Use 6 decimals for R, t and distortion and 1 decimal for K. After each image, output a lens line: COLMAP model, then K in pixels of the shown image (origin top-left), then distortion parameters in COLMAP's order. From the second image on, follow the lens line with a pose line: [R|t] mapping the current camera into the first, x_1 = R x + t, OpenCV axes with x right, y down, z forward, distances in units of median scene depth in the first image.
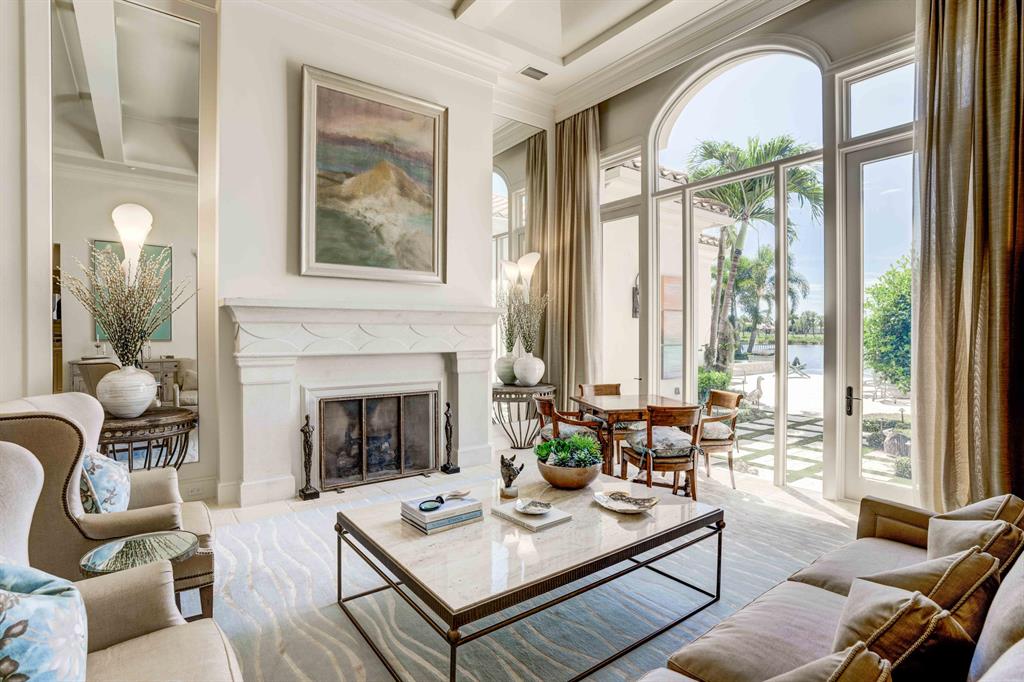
lens RADIAL K [[499.3, 0, 516.7], [0, 499.3, 337.3], [0, 0, 1]] dist [-0.024695, 0.009445]
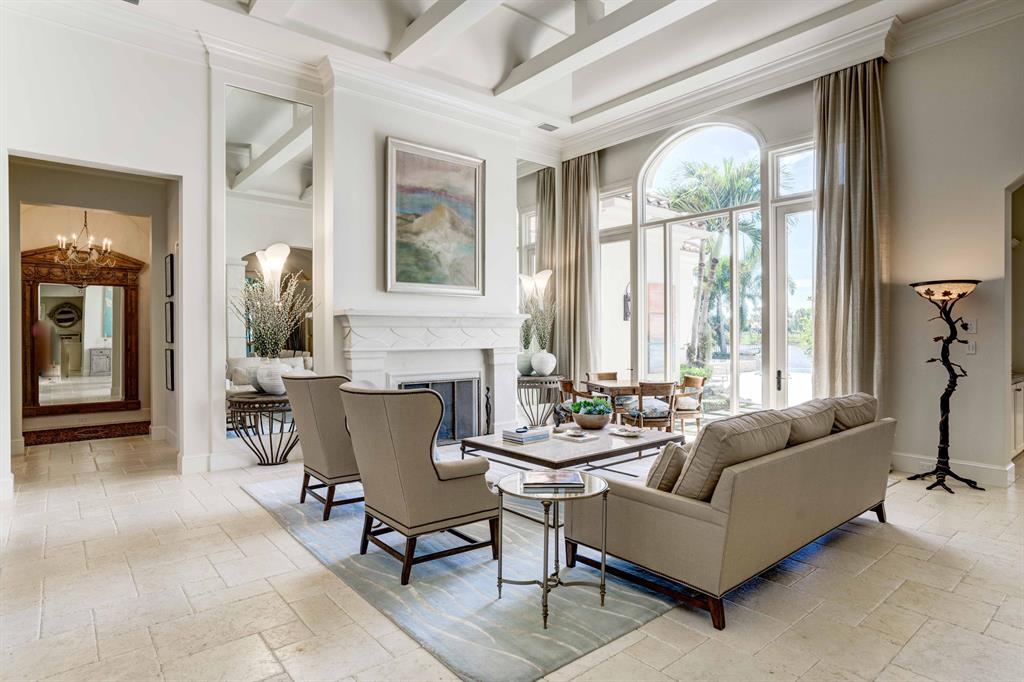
lens RADIAL K [[564.9, 0, 514.3], [0, 564.9, 343.5], [0, 0, 1]] dist [-0.023577, 0.010827]
pose [[0.998634, -0.005294, 0.051985, -0.144198], [0.004884, 0.999956, 0.008022, 0.005146], [-0.052025, -0.007757, 0.998616, -0.482923]]
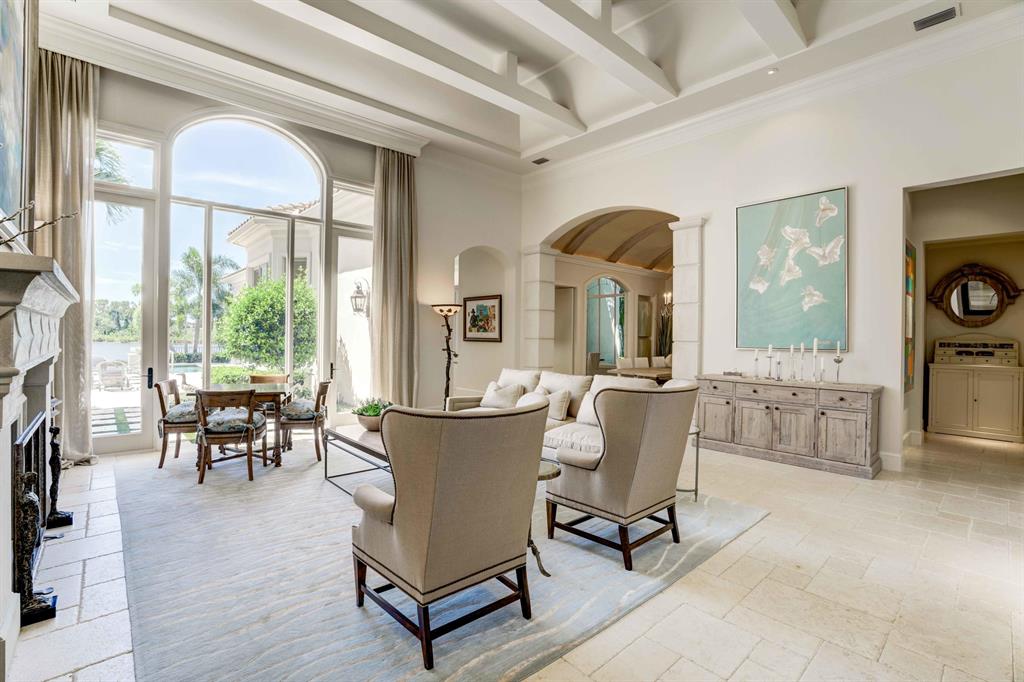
lens RADIAL K [[467.5, 0, 516.5], [0, 467.5, 340.8], [0, 0, 1]] dist [-0.036879, 0.009297]
pose [[-0.104603, -0.014980, 0.994401, -0.832490], [0.001011, 0.999884, 0.015169, -0.002678], [-0.994514, 0.002592, -0.104576, 0.435053]]
